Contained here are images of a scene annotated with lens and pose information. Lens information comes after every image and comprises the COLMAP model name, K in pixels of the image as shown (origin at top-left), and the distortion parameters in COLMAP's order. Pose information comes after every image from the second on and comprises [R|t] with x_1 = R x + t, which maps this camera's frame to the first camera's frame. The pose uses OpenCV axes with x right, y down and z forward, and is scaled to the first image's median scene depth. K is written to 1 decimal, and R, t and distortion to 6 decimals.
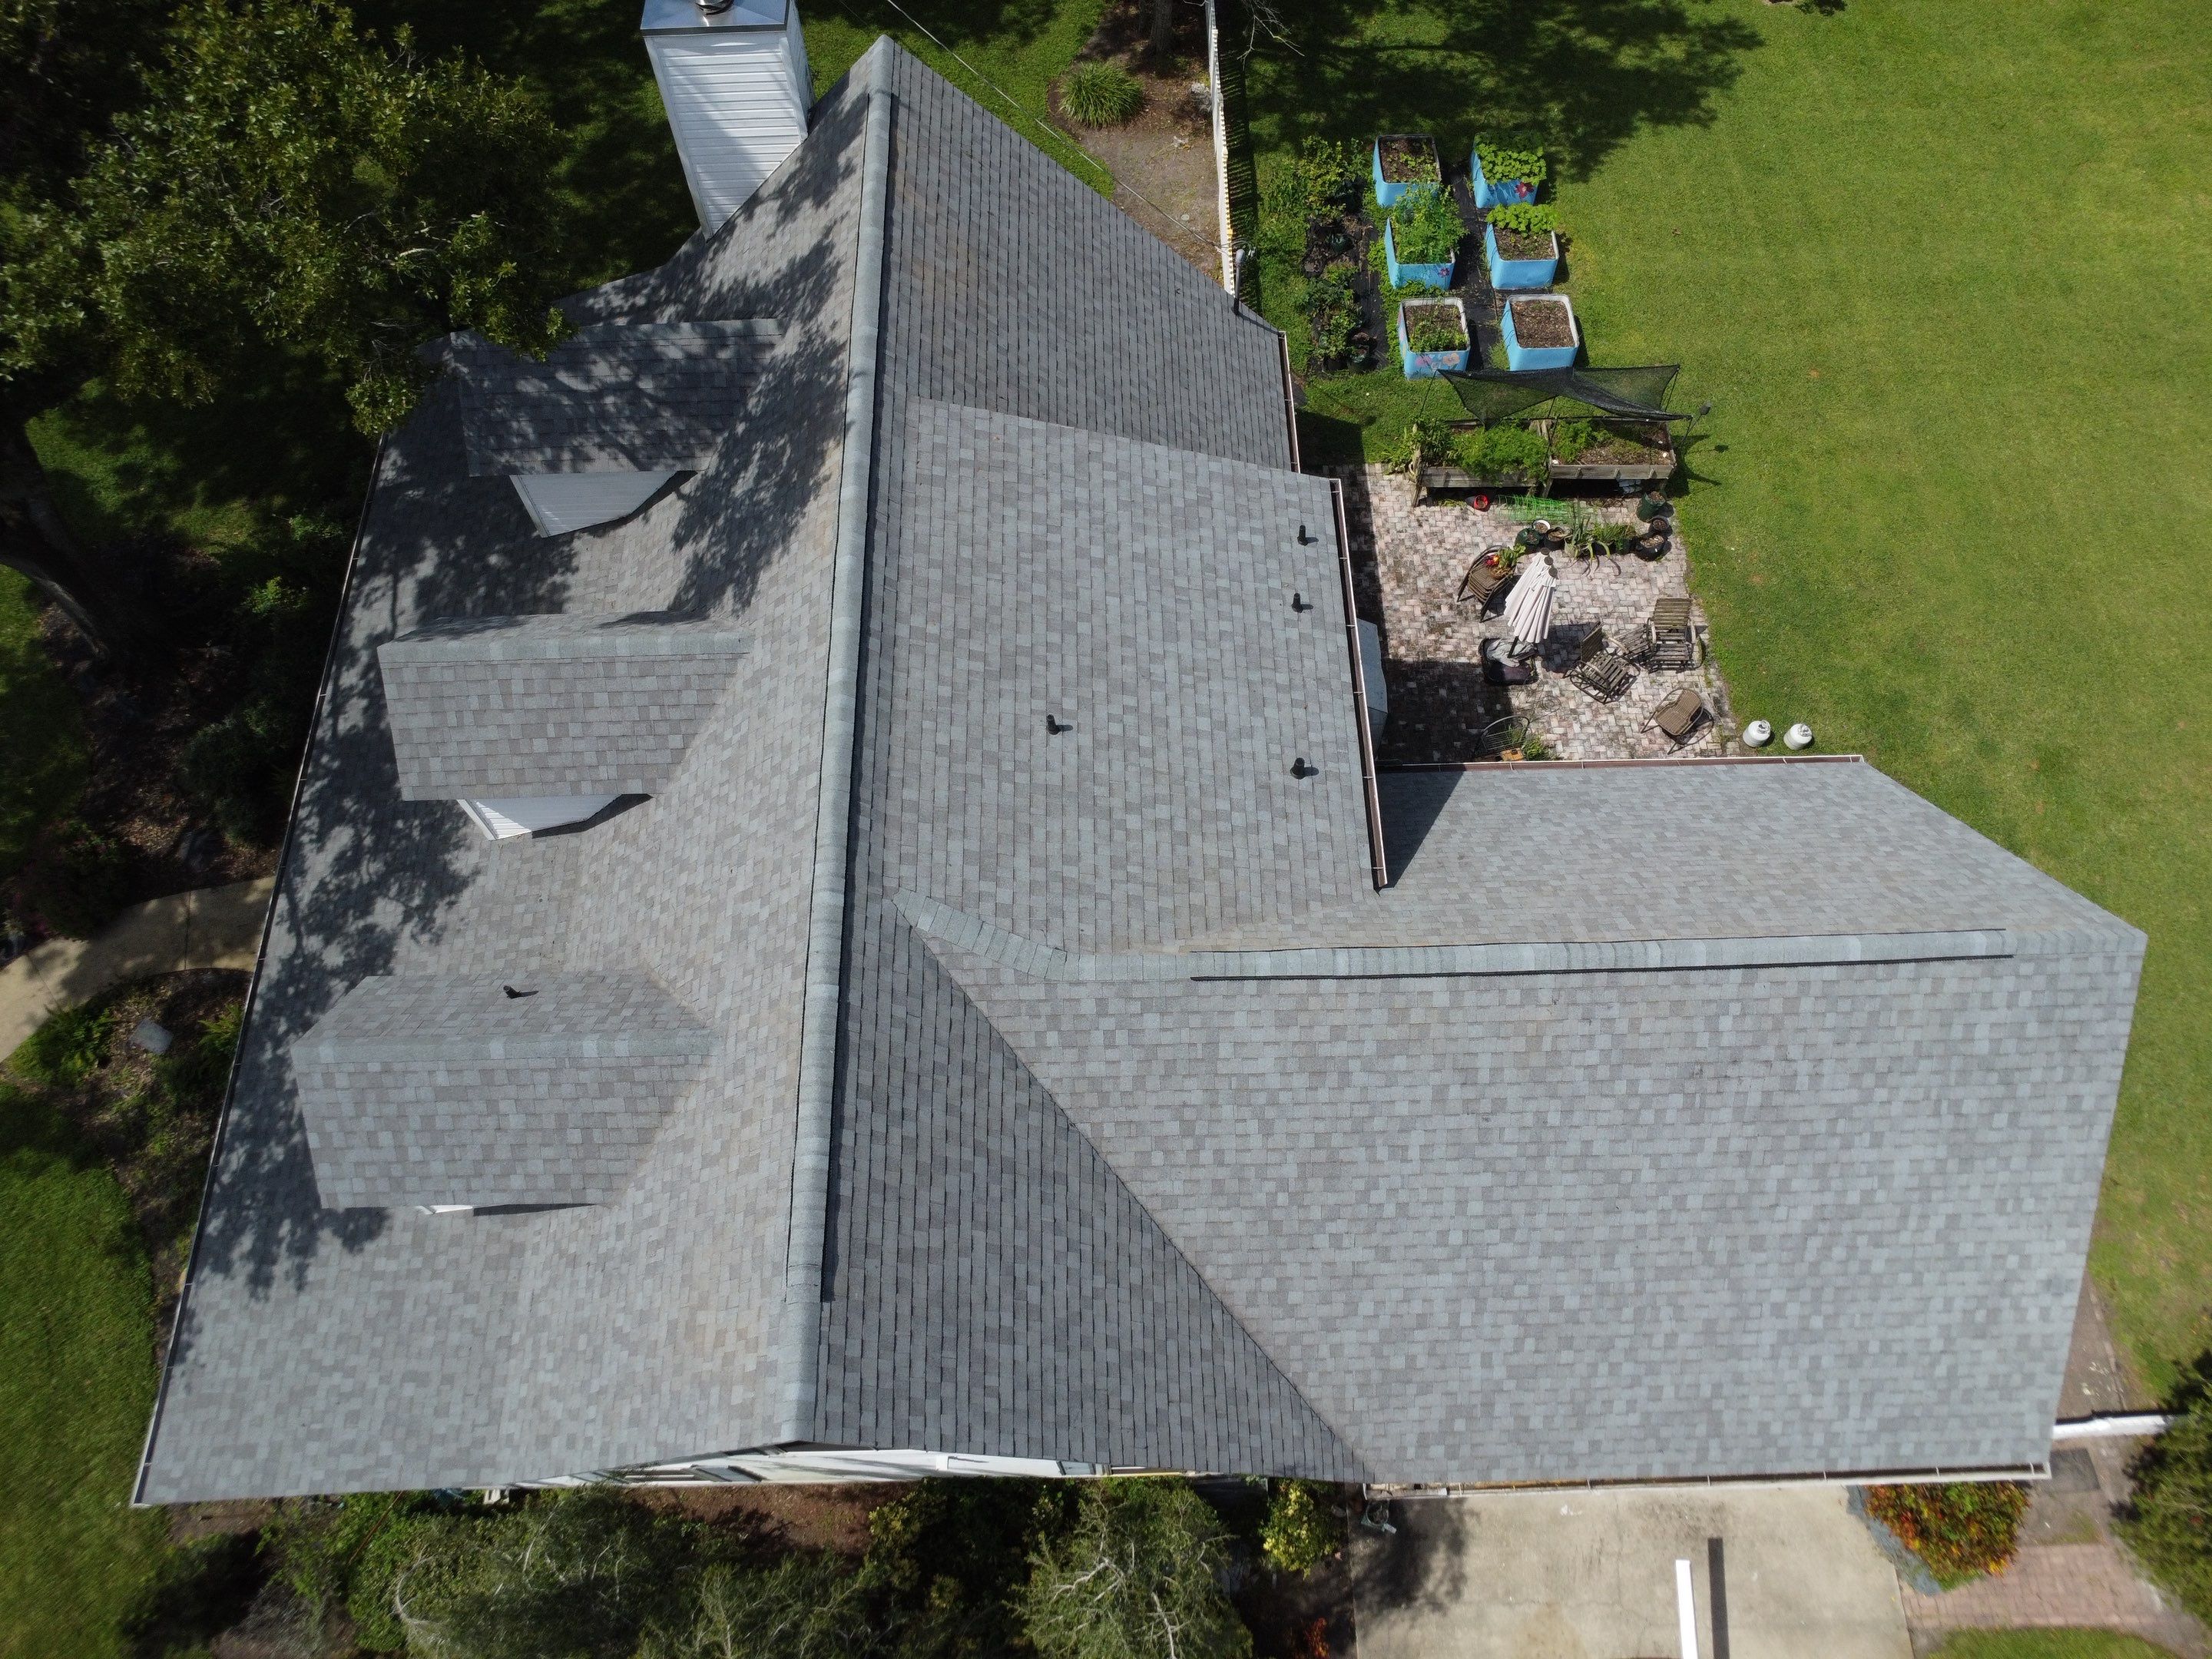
lens RADIAL K [[1597.3, 0, 1106.3], [0, 1597.3, 829.6], [0, 0, 1]] dist [-0.026161, -0.005275]
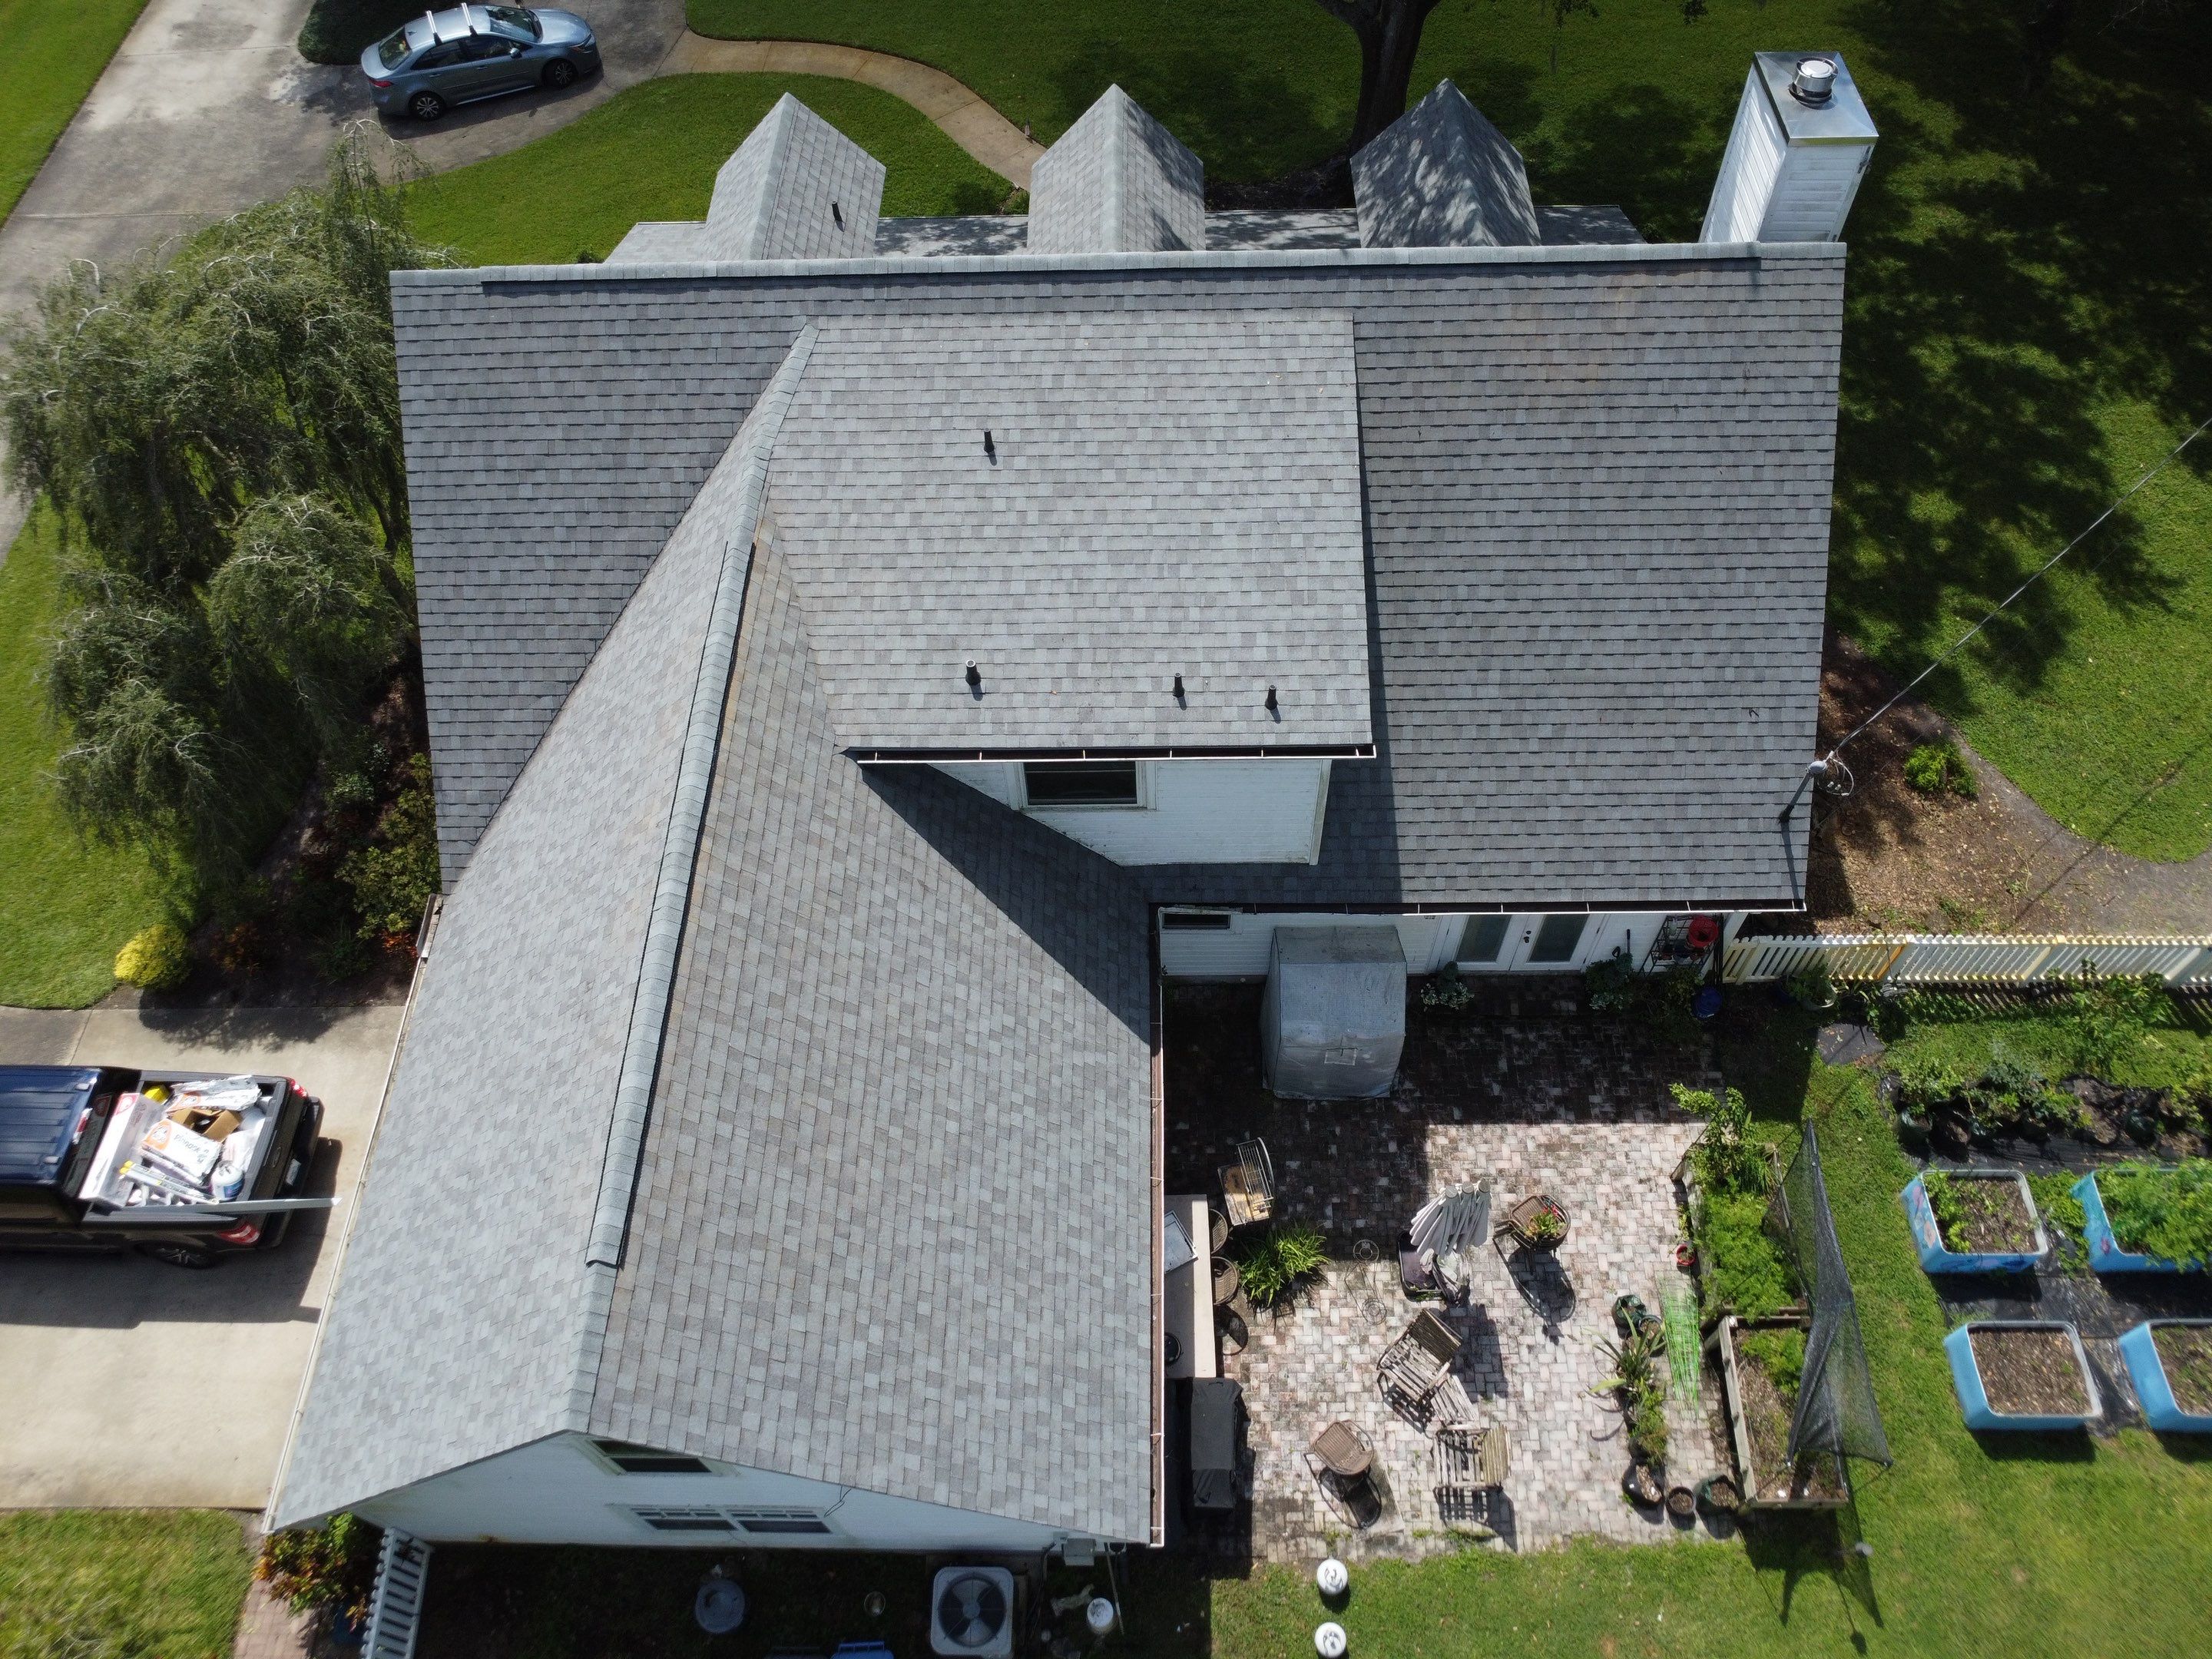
lens RADIAL K [[1597.3, 0, 1104.1], [0, 1597.3, 826.5], [0, 0, 1]] dist [-0.026161, -0.005275]
pose [[-0.032251, 0.837853, -0.544942, 0.624820], [-0.876270, 0.238545, 0.418625, -0.424841], [0.480740, 0.491018, 0.726492, 0.310436]]
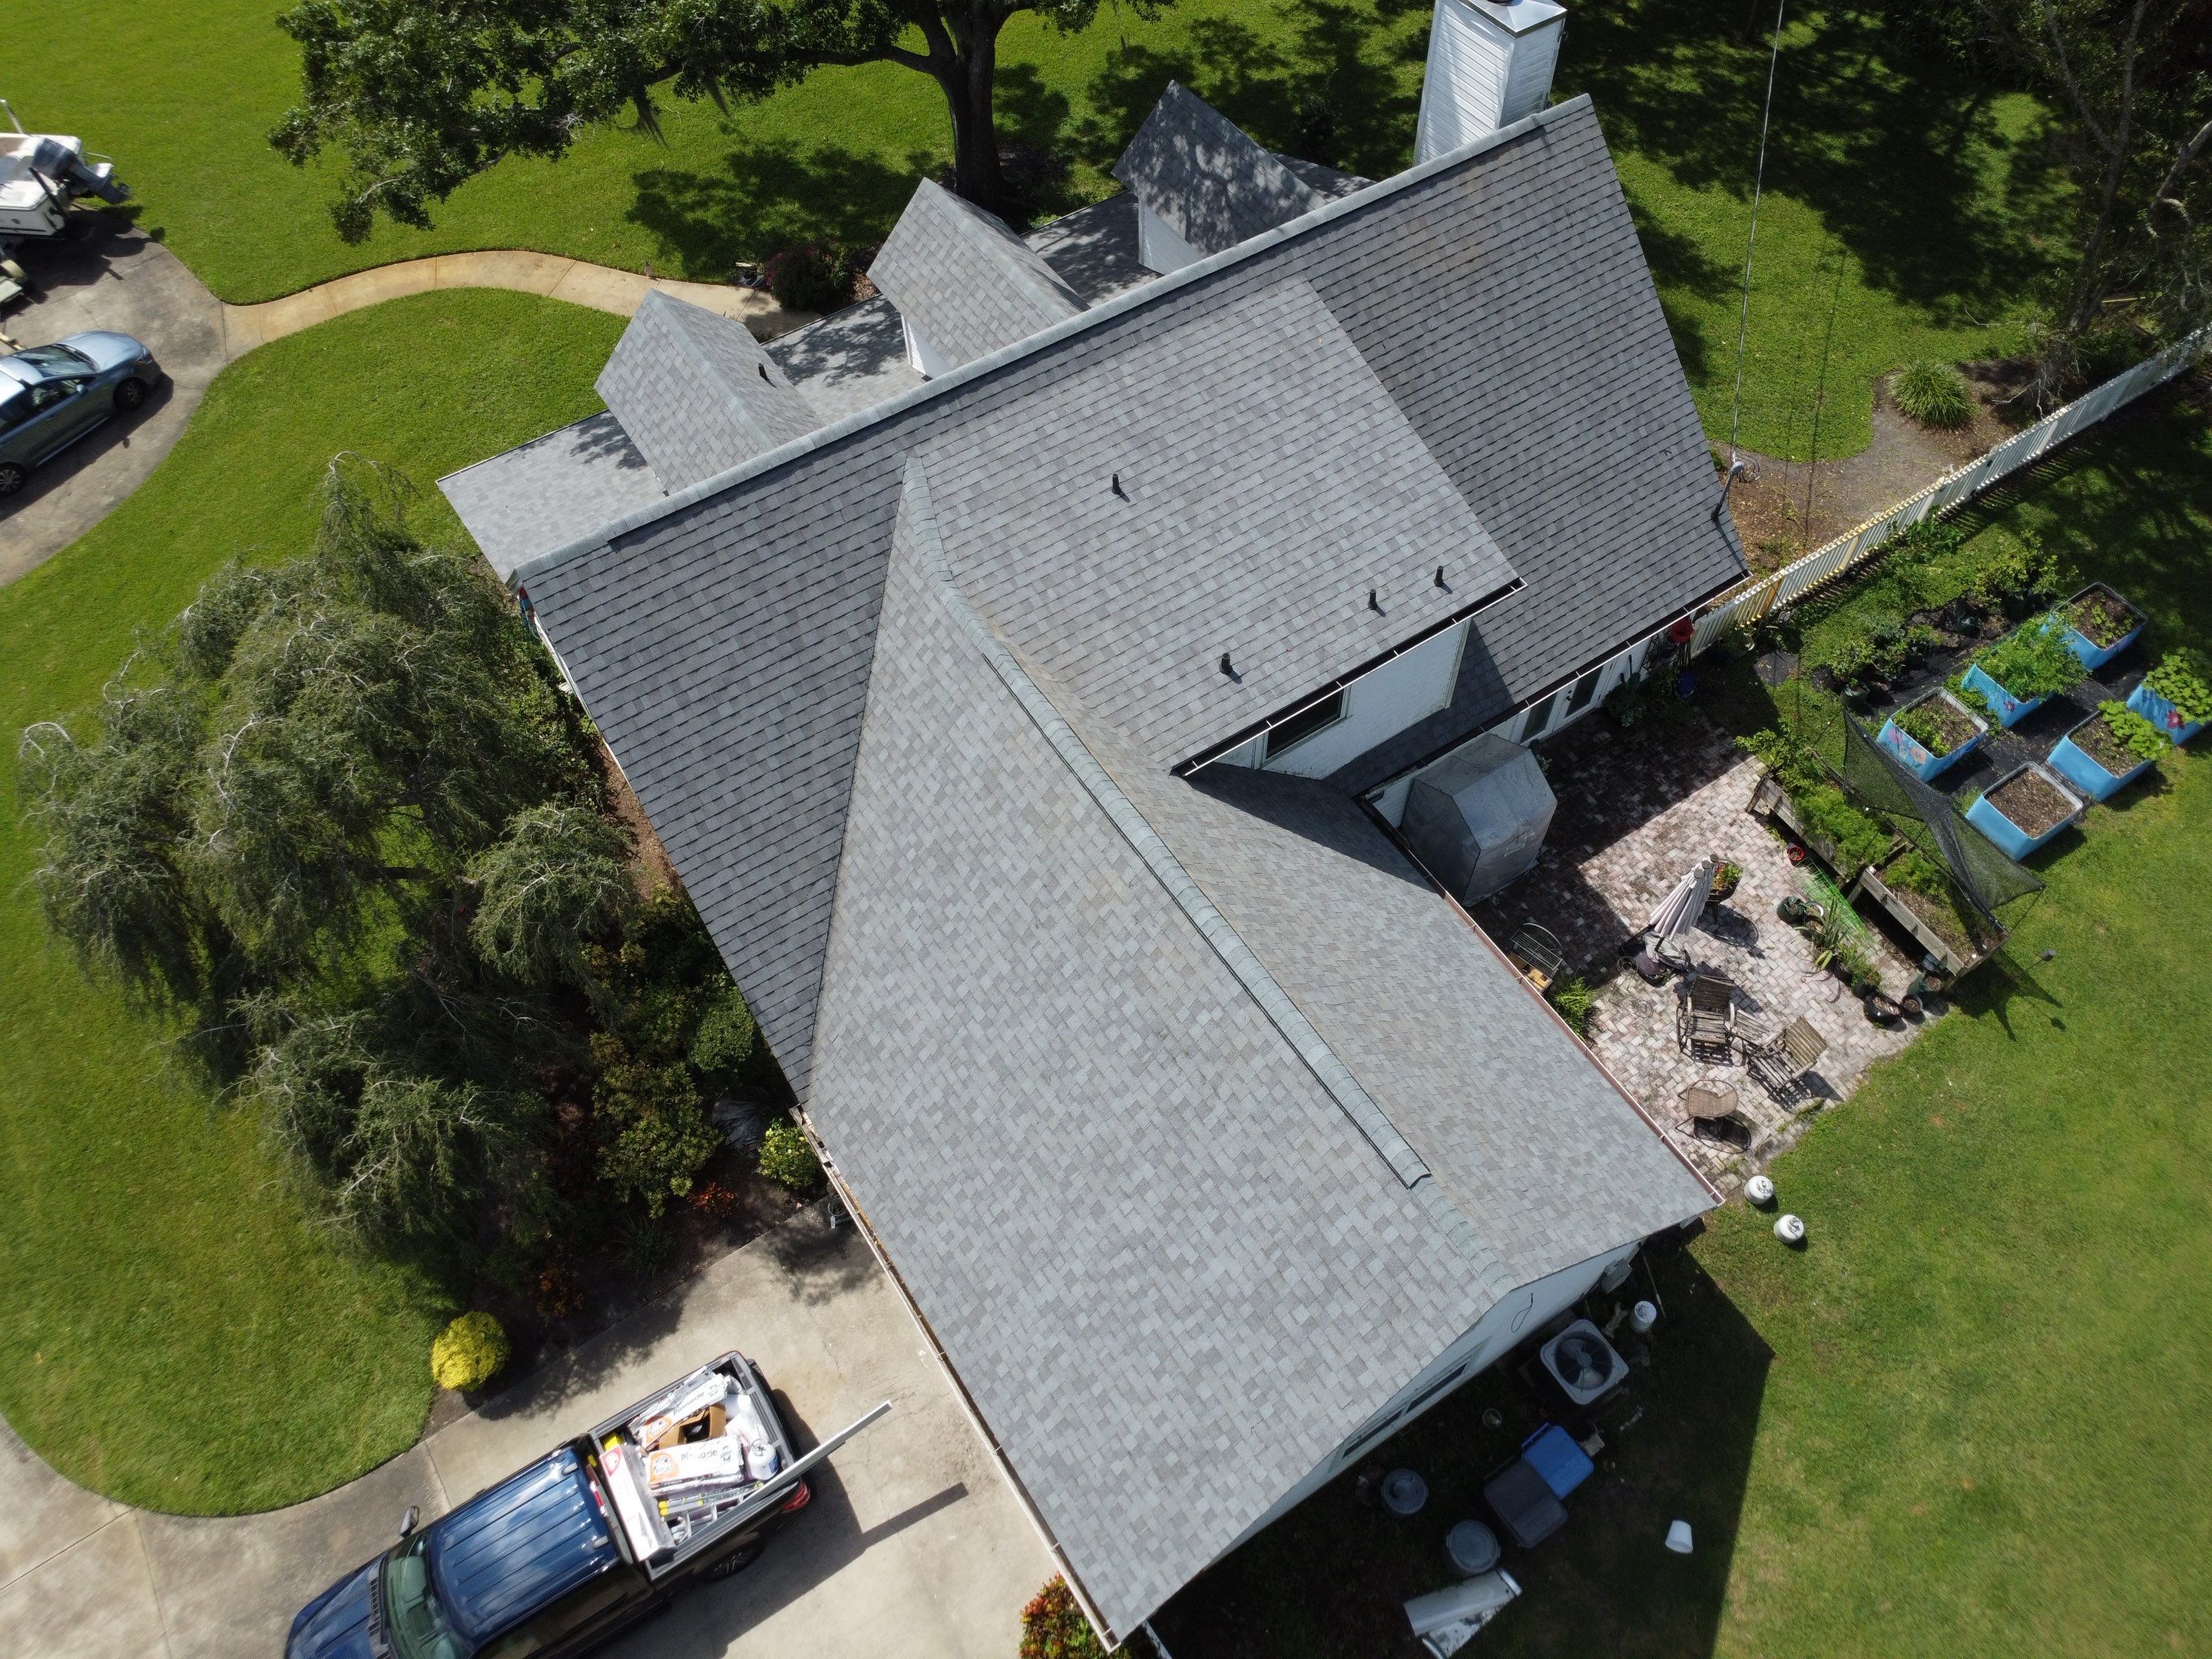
lens RADIAL K [[1597.3, 0, 1106.8], [0, 1597.3, 827.0], [0, 0, 1]] dist [-0.026161, -0.005275]
pose [[0.529445, 0.708632, -0.466400, 0.587417], [-0.750051, 0.647883, 0.132934, -0.042805], [0.396374, 0.279442, 0.874528, -0.004208]]
